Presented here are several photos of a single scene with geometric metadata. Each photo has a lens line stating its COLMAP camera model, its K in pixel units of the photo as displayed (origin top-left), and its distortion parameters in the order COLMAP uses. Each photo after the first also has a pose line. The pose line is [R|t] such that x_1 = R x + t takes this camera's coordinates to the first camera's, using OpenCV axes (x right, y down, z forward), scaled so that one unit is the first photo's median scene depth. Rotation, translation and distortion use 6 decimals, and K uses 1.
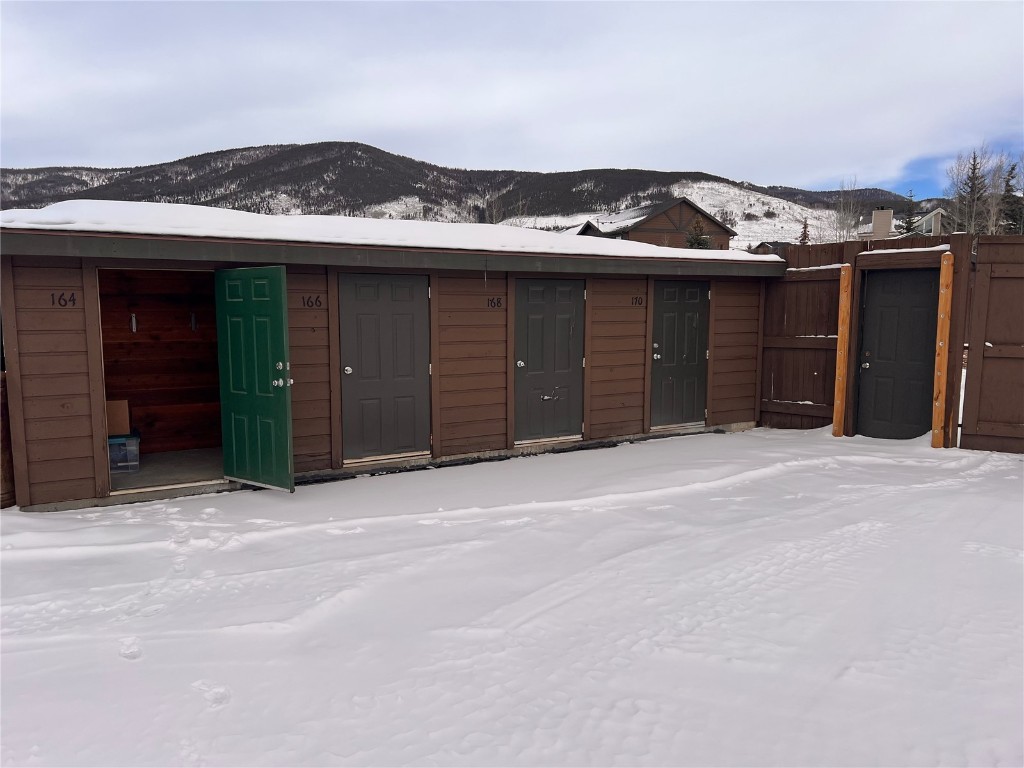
lens RADIAL K [[710.7, 0, 512.0], [0, 710.7, 384.0], [0, 0, 1]] dist [-0.000666, 0.002077]
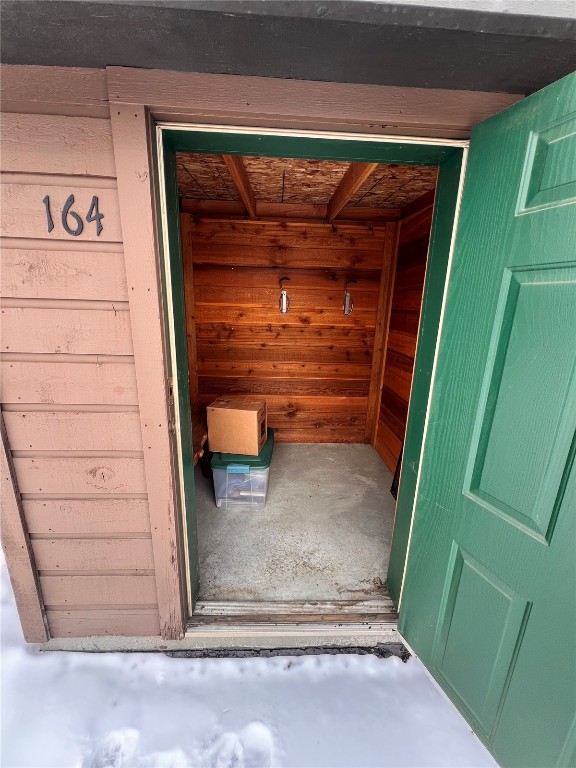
lens RADIAL K [[310.9, 0, 288.0], [0, 310.9, 384.0], [0, 0, 1]] dist [0.000156, 0.000003]
pose [[0.853127, 0.158490, -0.497046, -0.362415], [-0.086224, 0.982470, 0.165281, -0.056434], [0.514529, -0.098148, 0.851838, 0.748126]]
